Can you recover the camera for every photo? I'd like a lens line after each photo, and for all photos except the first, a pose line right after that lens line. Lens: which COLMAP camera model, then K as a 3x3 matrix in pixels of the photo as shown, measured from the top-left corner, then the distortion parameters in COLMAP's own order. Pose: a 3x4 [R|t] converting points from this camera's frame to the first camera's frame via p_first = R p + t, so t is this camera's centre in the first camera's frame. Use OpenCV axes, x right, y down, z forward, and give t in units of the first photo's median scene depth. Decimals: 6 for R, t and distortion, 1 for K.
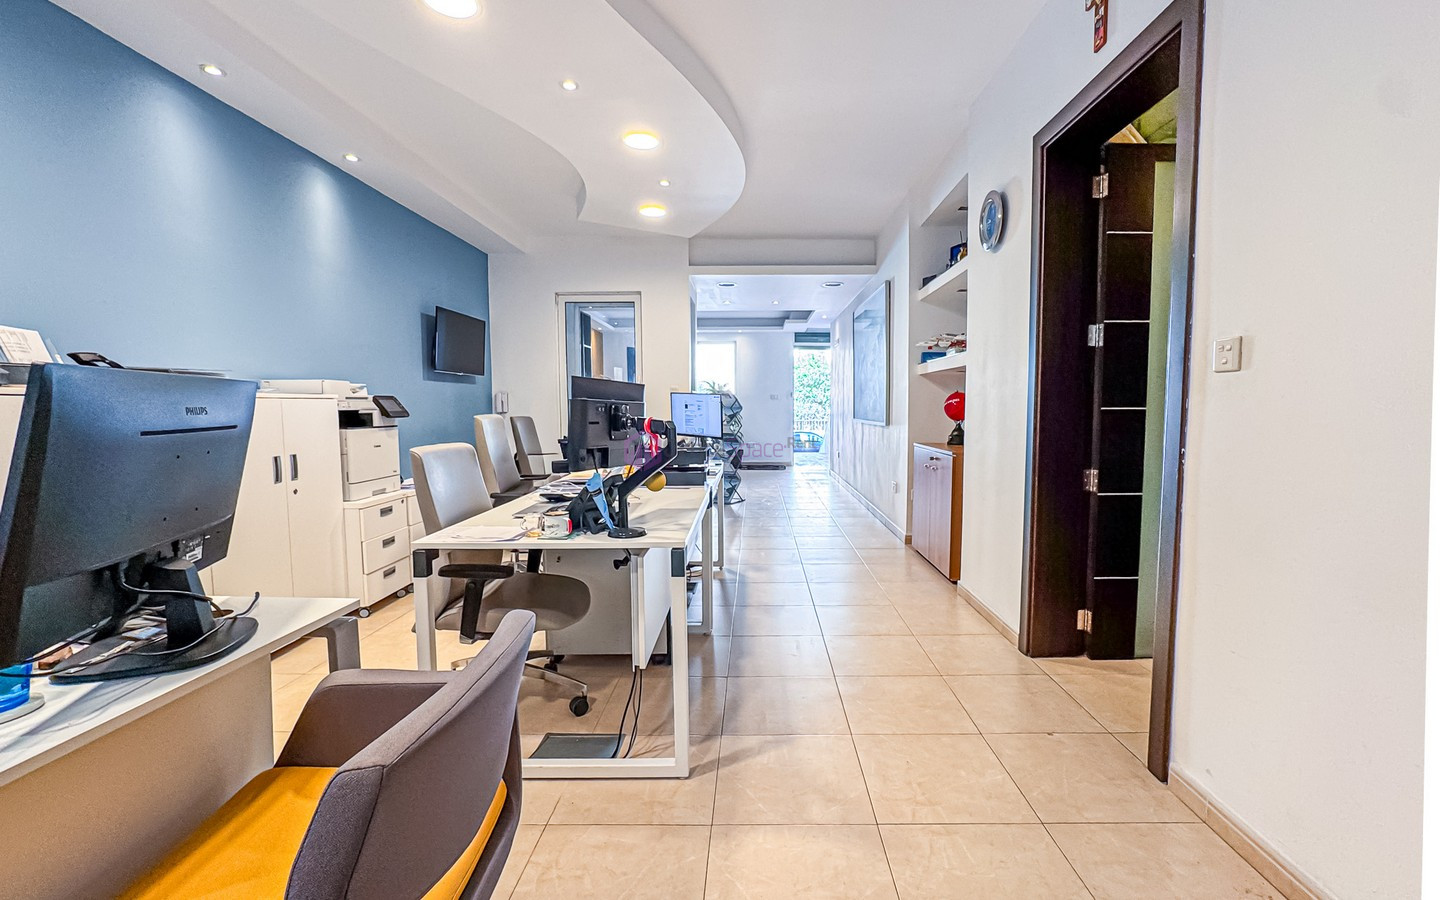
lens RADIAL K [[586.1, 0, 728.2], [0, 586.1, 453.5], [0, 0, 1]] dist [-0.014820, 0.001838]
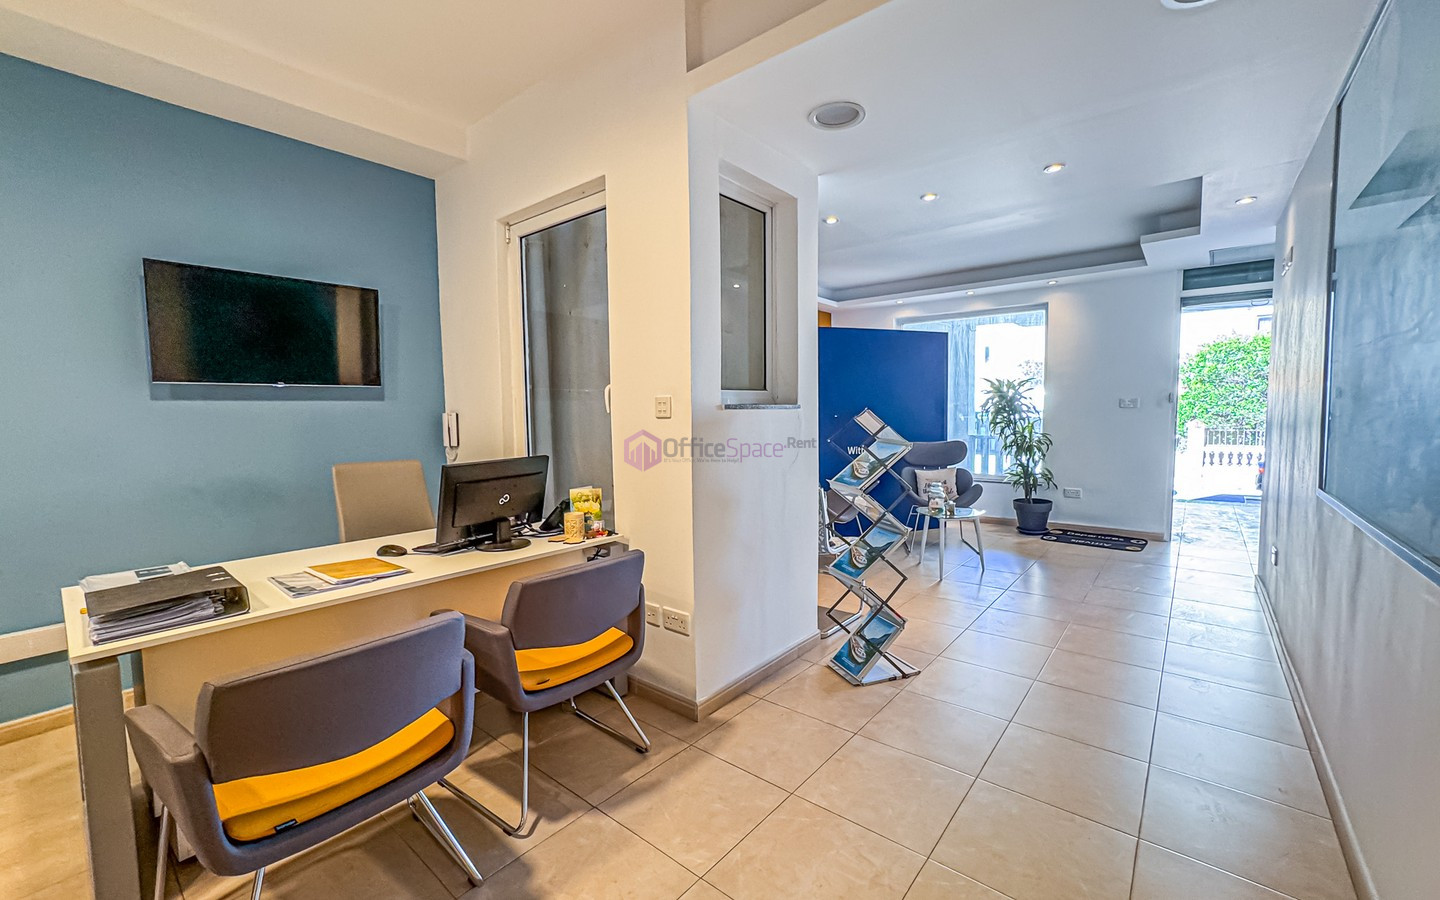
lens RADIAL K [[586.1, 0, 714.6], [0, 586.1, 451.6], [0, 0, 1]] dist [-0.014820, 0.001838]
pose [[0.799076, 0.033775, -0.600281, 0.100010], [-0.036913, 0.999293, 0.007088, -0.045723], [0.600096, 0.016494, 0.799758, 0.392867]]
